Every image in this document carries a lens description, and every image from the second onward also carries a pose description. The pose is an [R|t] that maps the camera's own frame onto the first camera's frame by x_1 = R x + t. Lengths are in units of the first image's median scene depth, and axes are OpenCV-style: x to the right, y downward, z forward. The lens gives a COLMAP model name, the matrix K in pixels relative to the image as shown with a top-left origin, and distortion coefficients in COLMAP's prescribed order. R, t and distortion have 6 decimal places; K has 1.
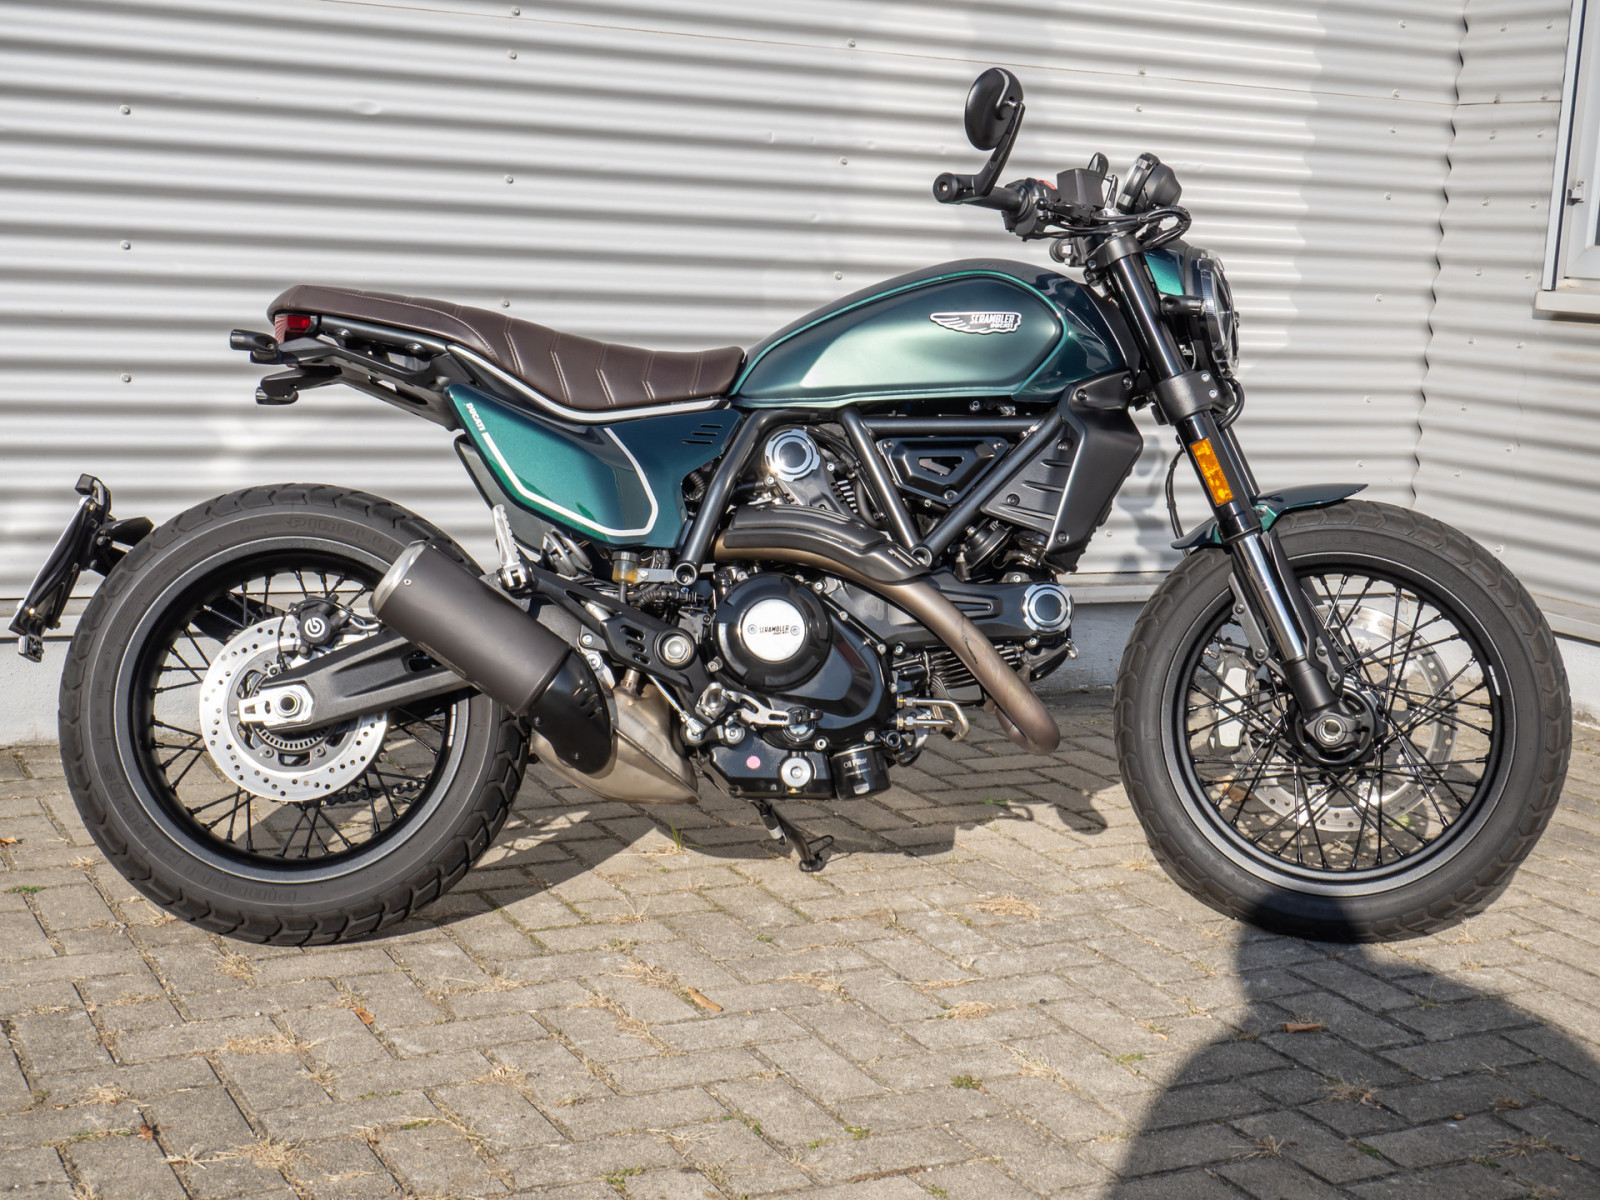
lens RADIAL K [[2374.5, 0, 795.2], [0, 2374.5, 598.0], [0, 0, 1]] dist [0.050074, 0.000000]
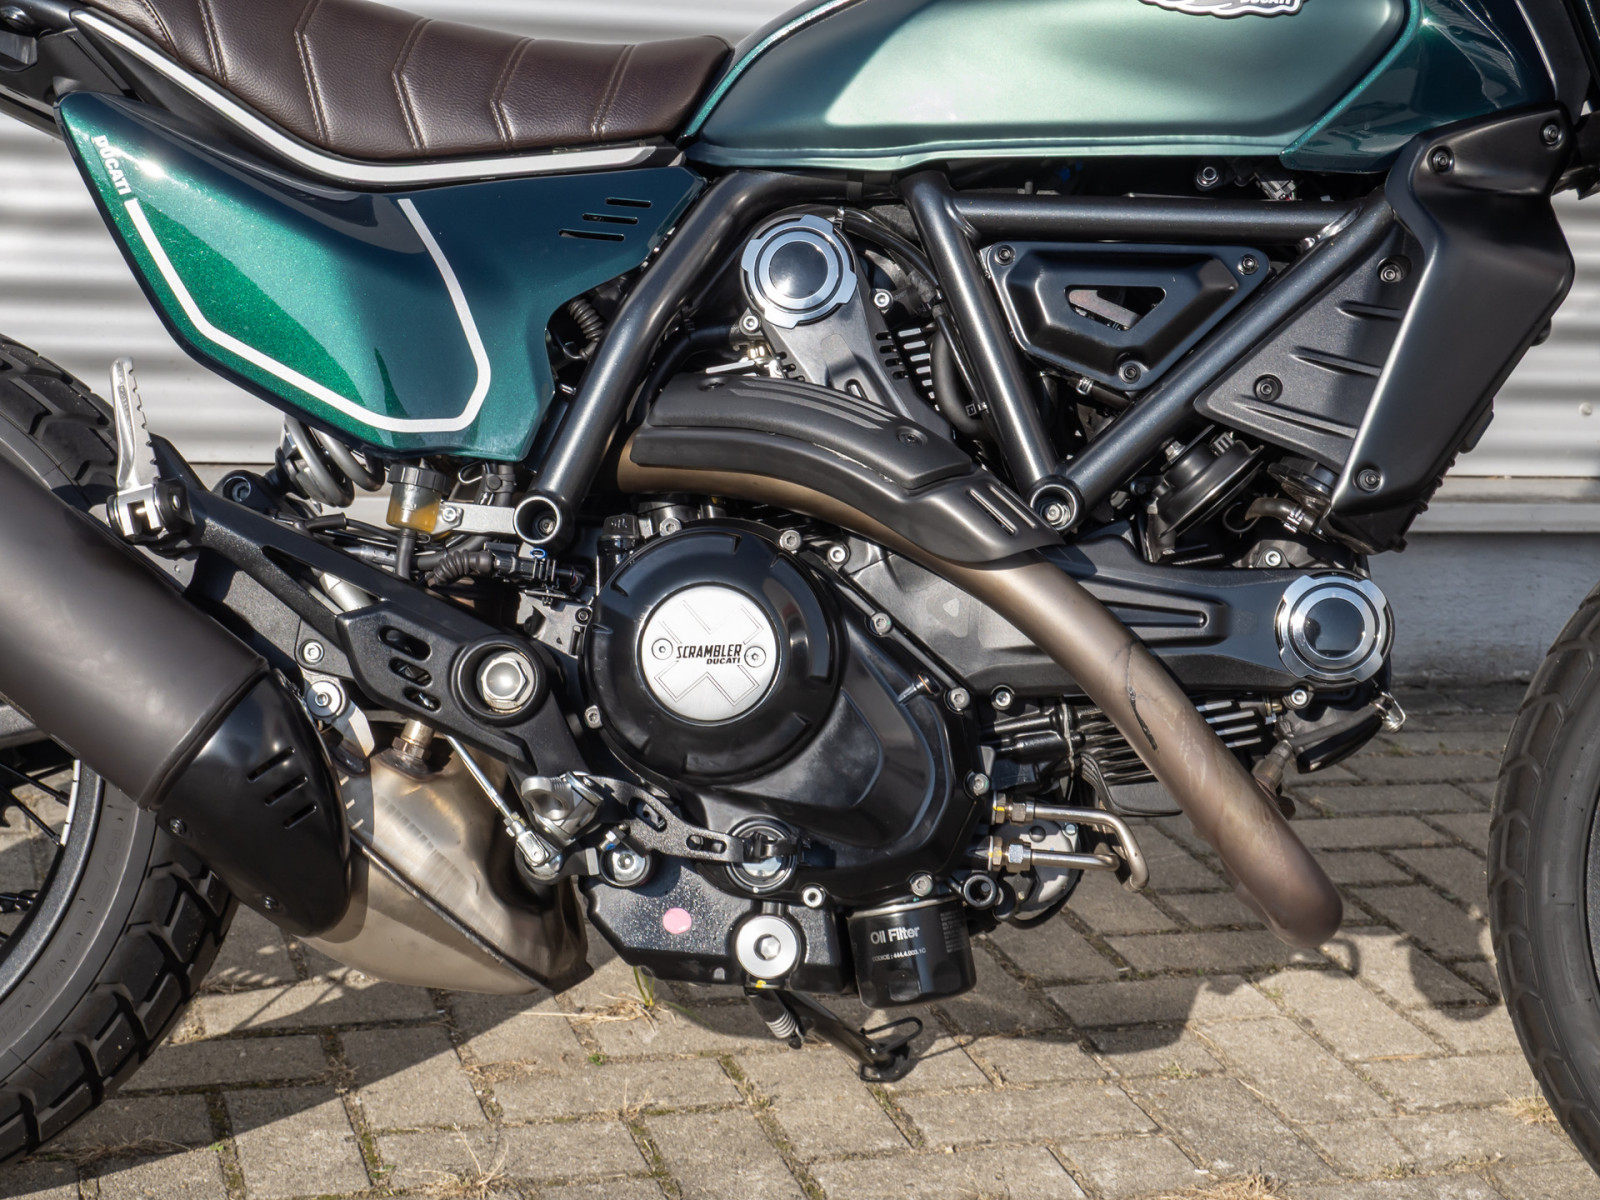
lens RADIAL K [[2847.2, 0, 805.5], [0, 2847.2, 609.2], [0, 0, 1]] dist [0.042627, 0.000000]
pose [[0.985209, 0.056941, -0.161619, 0.095035], [-0.045232, 0.996140, 0.075227, -0.036177], [0.165278, -0.066804, 0.983982, 0.446242]]
